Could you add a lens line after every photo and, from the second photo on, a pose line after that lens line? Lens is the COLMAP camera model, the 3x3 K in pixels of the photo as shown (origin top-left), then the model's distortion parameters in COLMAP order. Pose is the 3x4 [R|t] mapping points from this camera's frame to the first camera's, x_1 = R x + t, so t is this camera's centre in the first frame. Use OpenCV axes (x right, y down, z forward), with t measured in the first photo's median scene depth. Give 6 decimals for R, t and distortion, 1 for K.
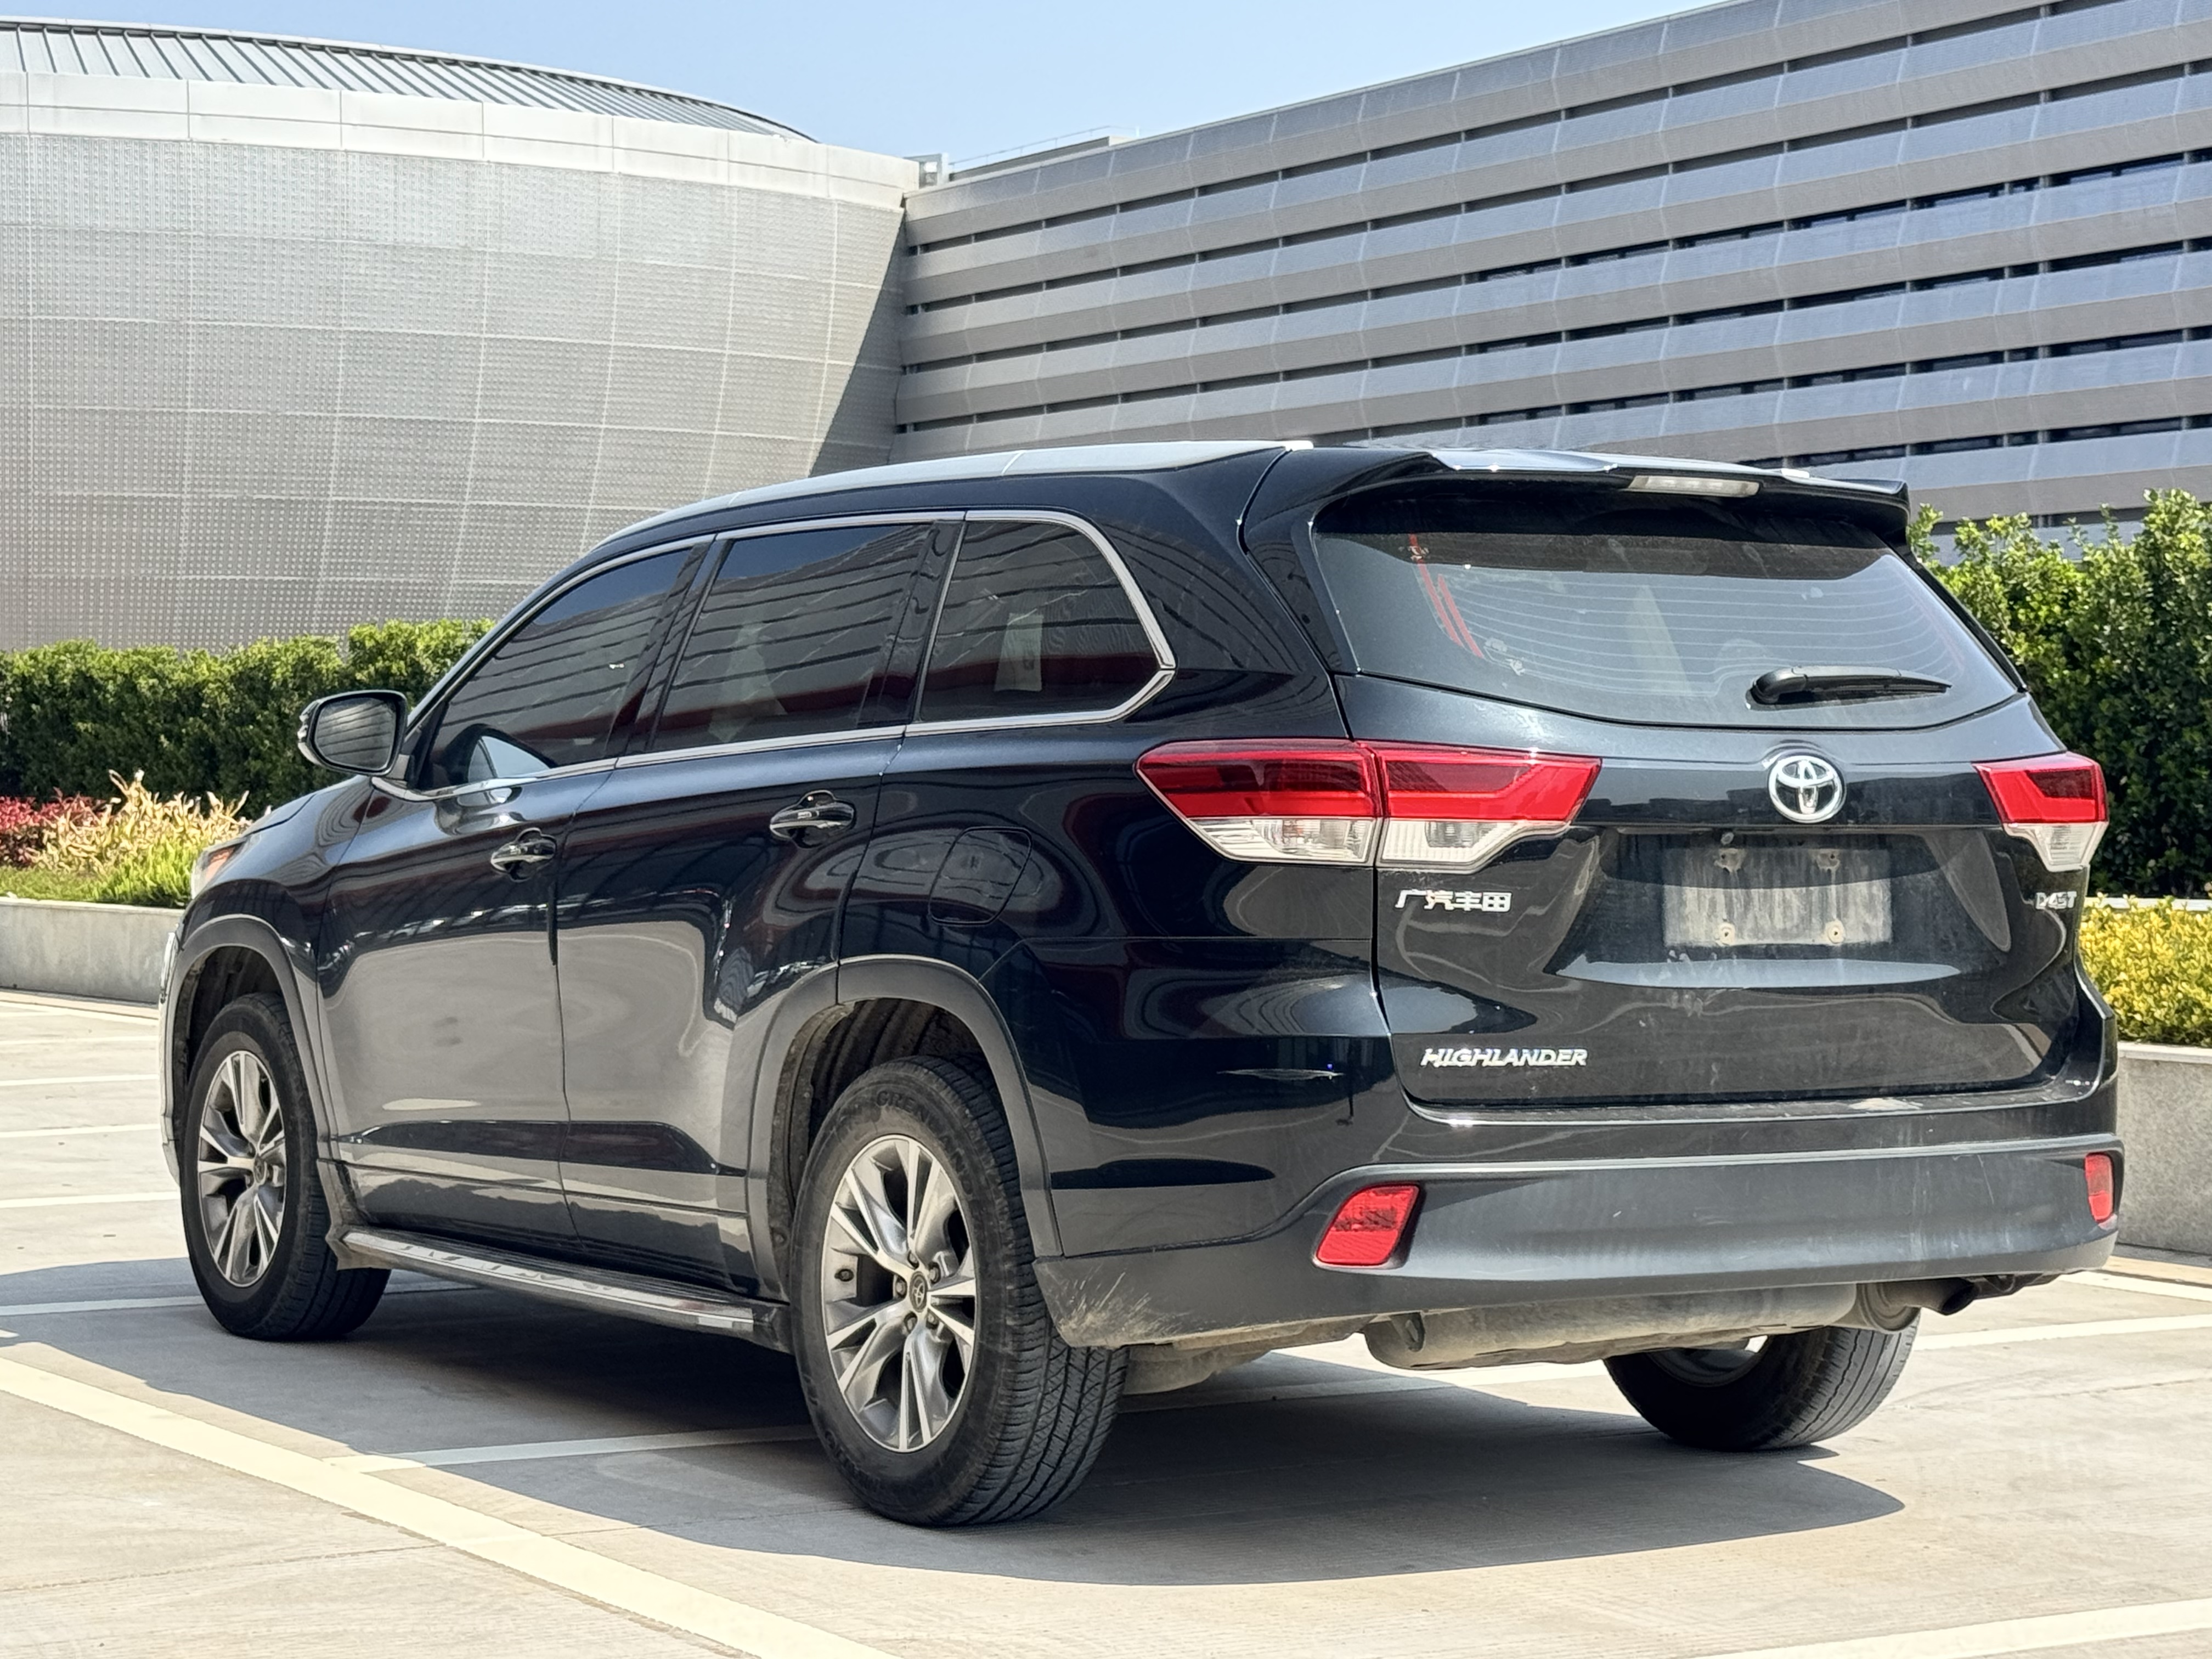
lens RADIAL K [[4449.0, 0, 1106.0], [0, 4449.0, 829.5], [0, 0, 1]] dist [0.023726, -0.193754]
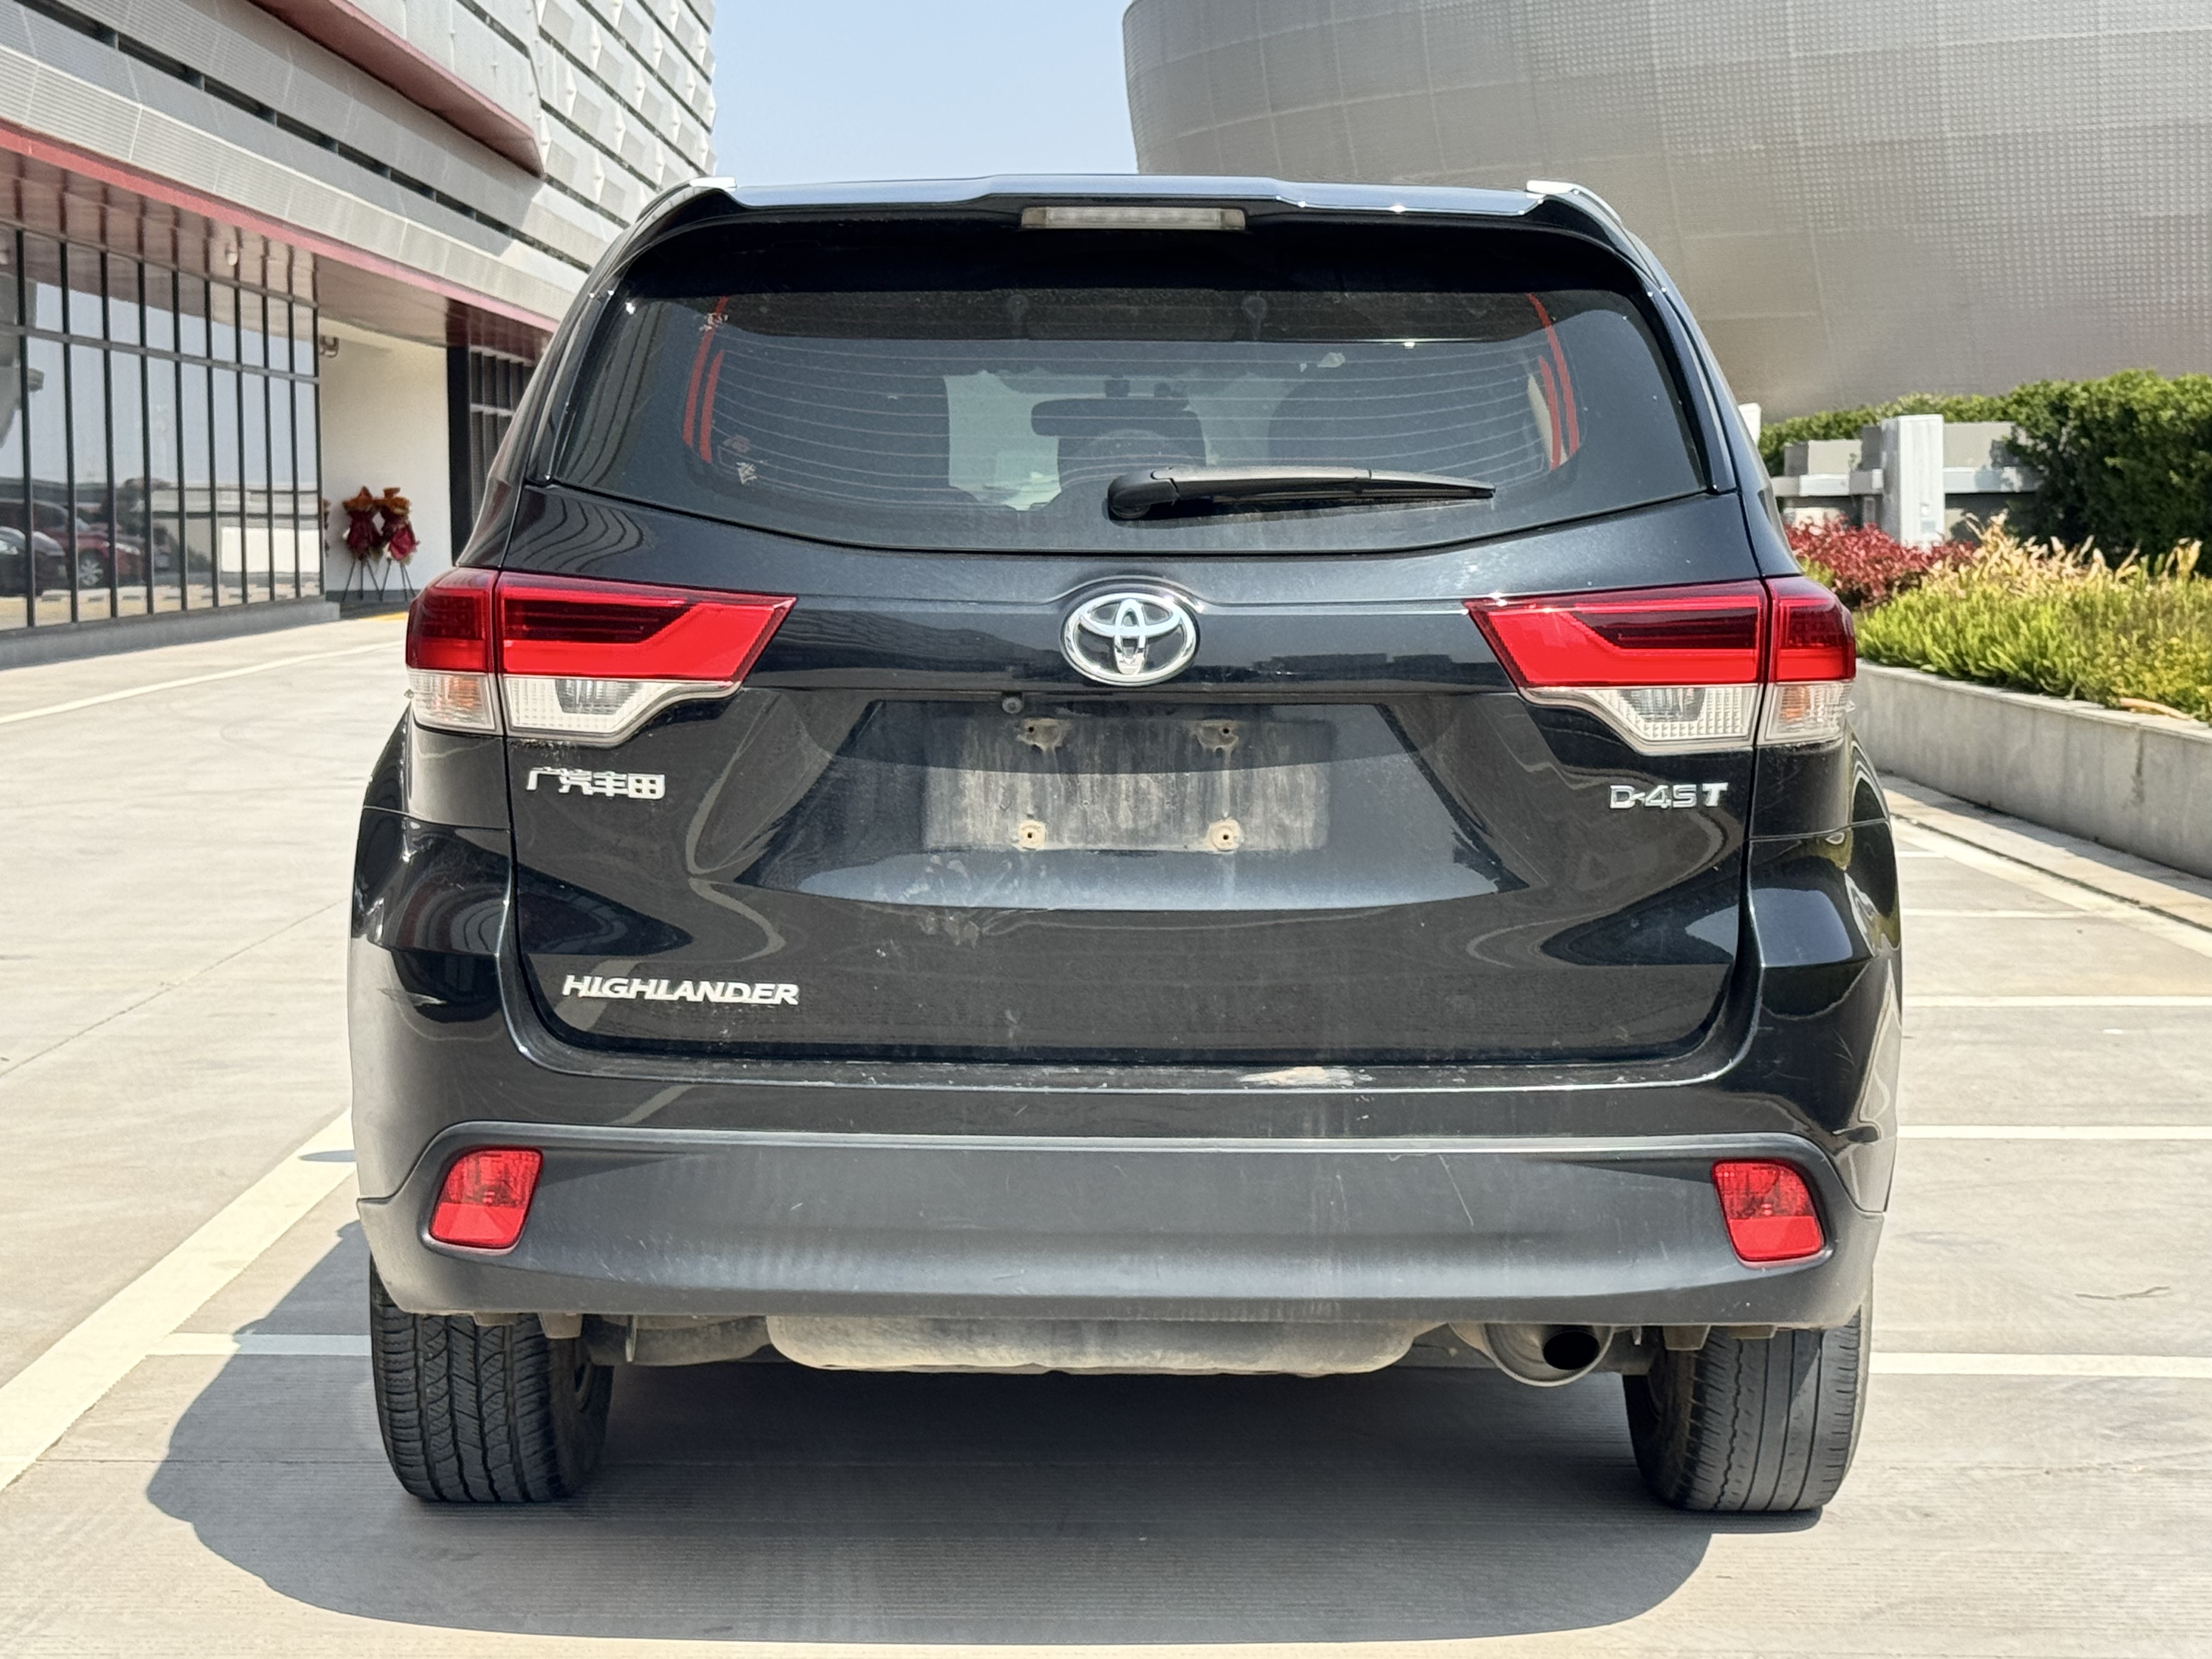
lens RADIAL K [[4280.9, 0, 1106.0], [0, 4280.9, 829.5], [0, 0, 1]] dist [-0.007337, 5.350280]
pose [[0.851167, 0.037797, -0.523532, 0.518248], [-0.004335, 0.997876, 0.064995, -0.023307], [0.524877, -0.053052, 0.849523, 0.406045]]
